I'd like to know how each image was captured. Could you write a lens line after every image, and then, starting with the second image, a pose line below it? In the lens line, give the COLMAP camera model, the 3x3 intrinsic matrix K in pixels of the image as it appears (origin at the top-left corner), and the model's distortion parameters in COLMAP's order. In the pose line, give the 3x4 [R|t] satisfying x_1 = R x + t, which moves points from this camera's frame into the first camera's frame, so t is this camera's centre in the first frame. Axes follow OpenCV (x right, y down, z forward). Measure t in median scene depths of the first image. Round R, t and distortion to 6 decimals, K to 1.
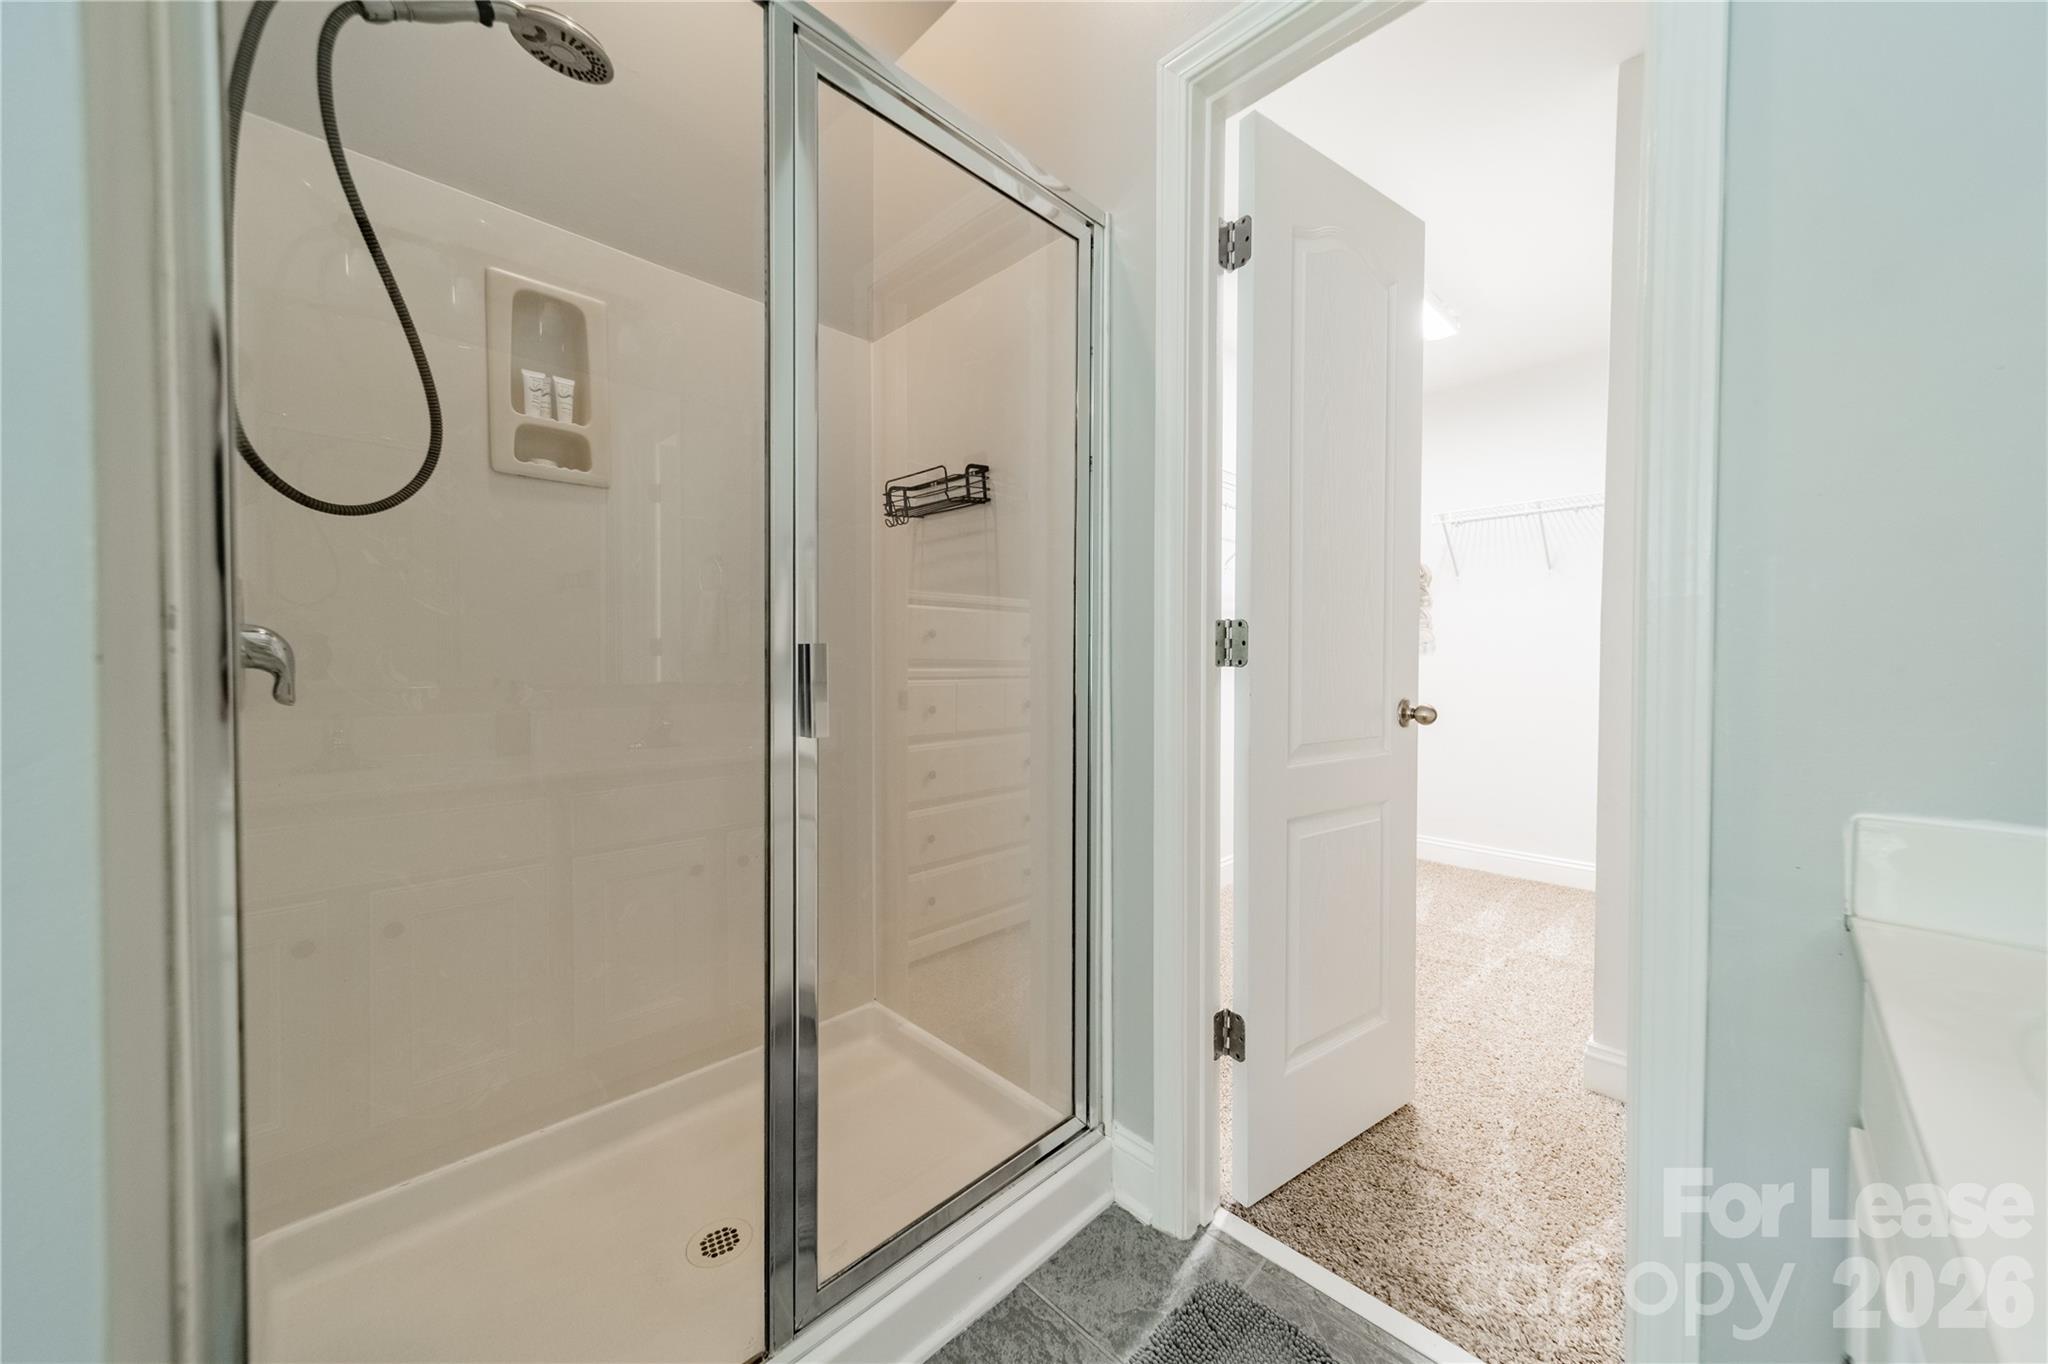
lens RADIAL K [[725.5, 0, 1029.9], [0, 725.5, 671.1], [0, 0, 1]] dist [0.011282, 0.000177]
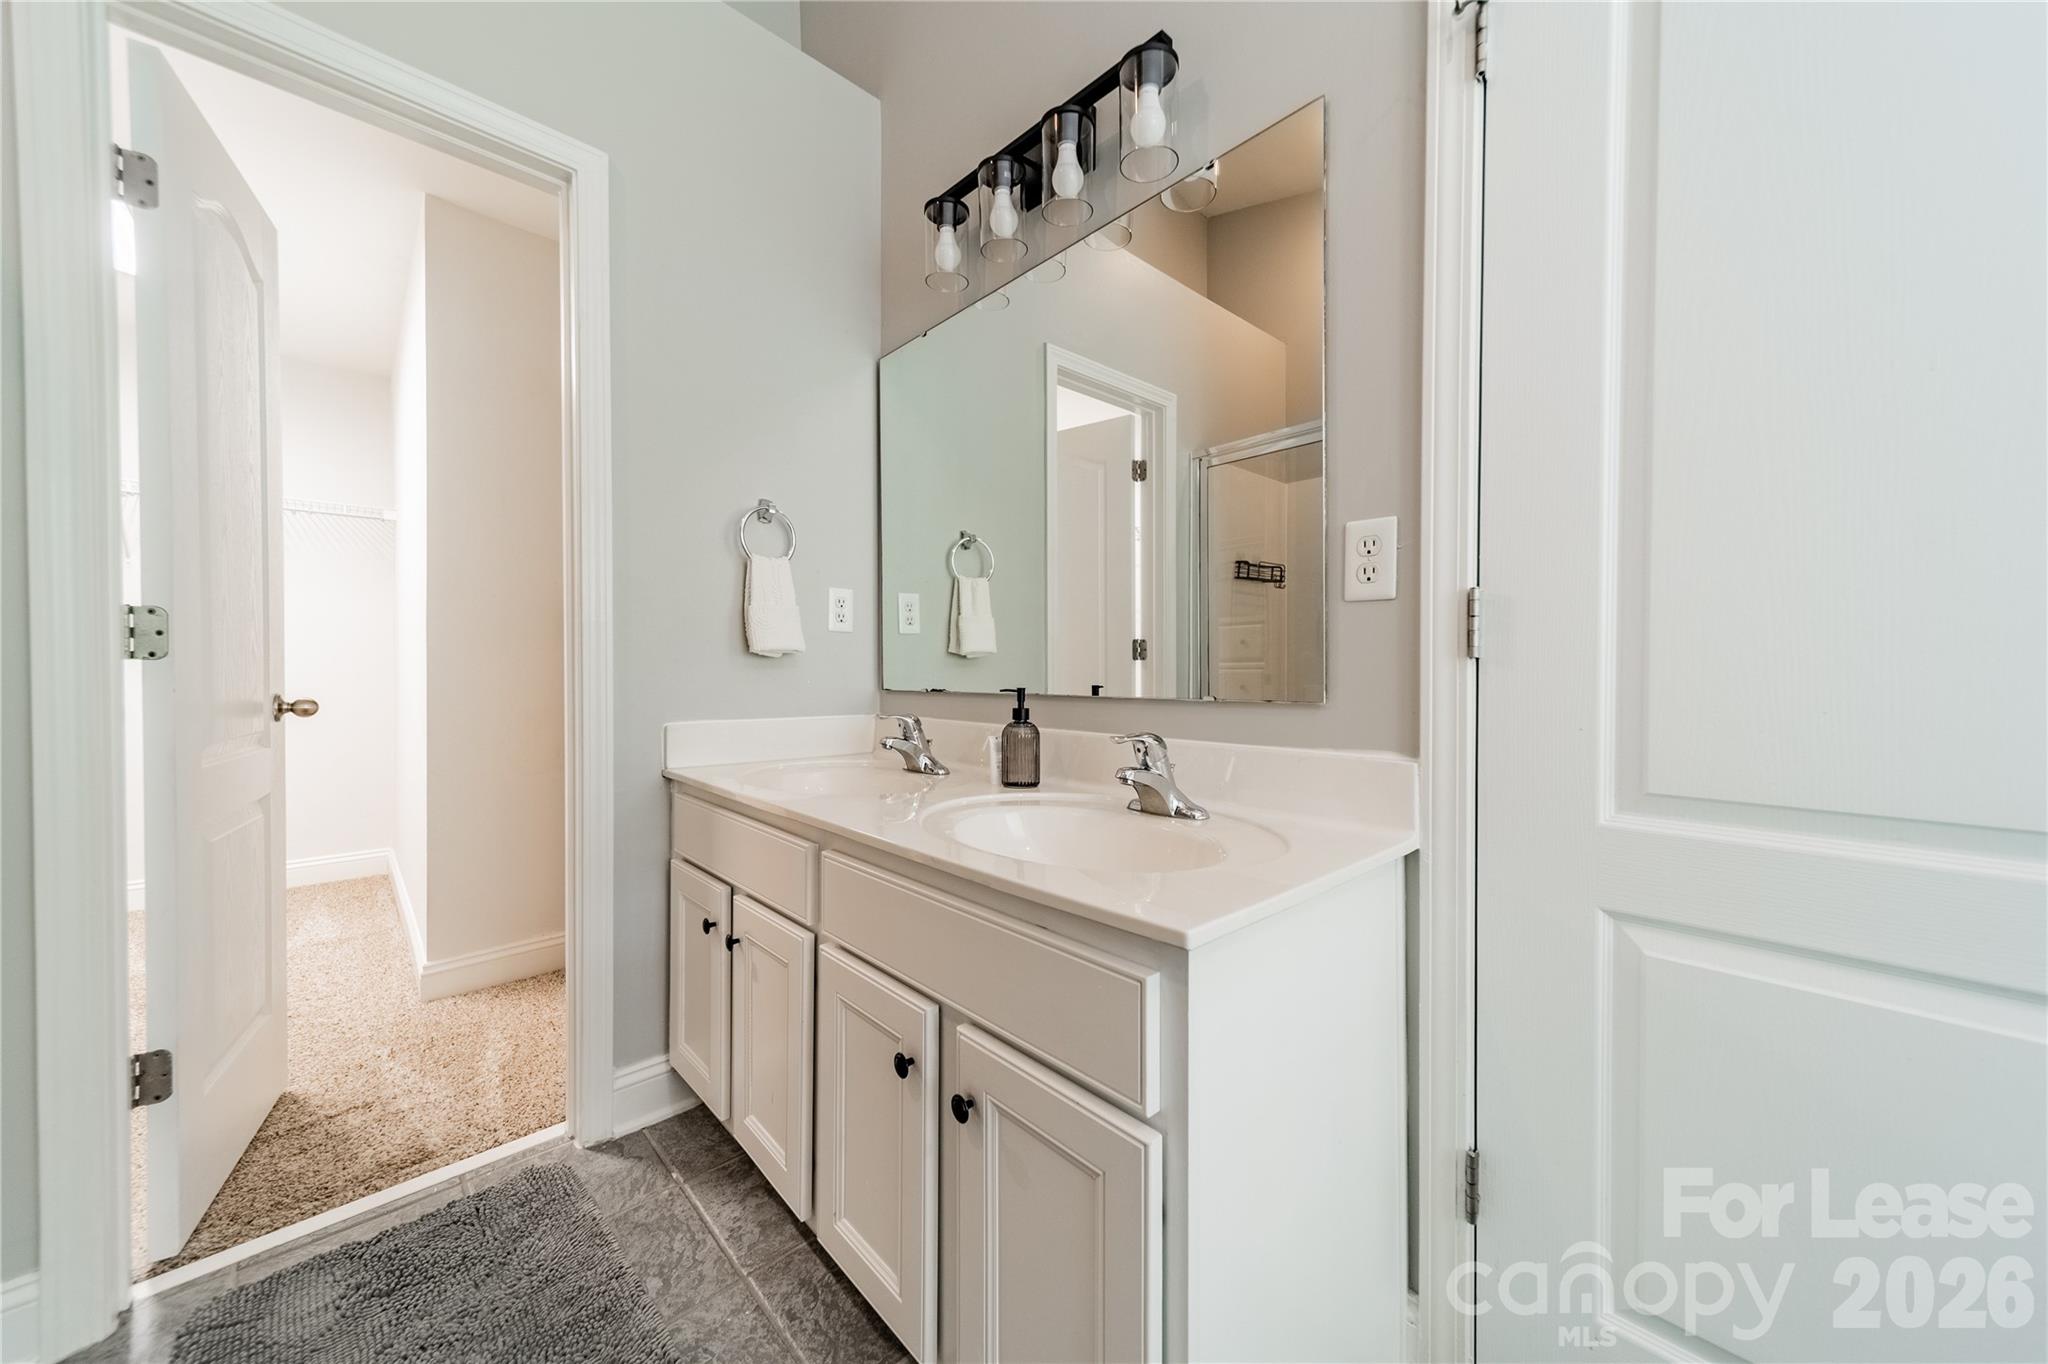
lens RADIAL K [[725.5, 0, 1029.9], [0, 725.5, 671.1], [0, 0, 1]] dist [0.011282, 0.000177]
pose [[0.031517, -0.009639, 0.999457, -0.542800], [0.016497, 0.999822, 0.009122, 0.016920], [-0.999367, 0.016200, 0.031671, -0.093057]]
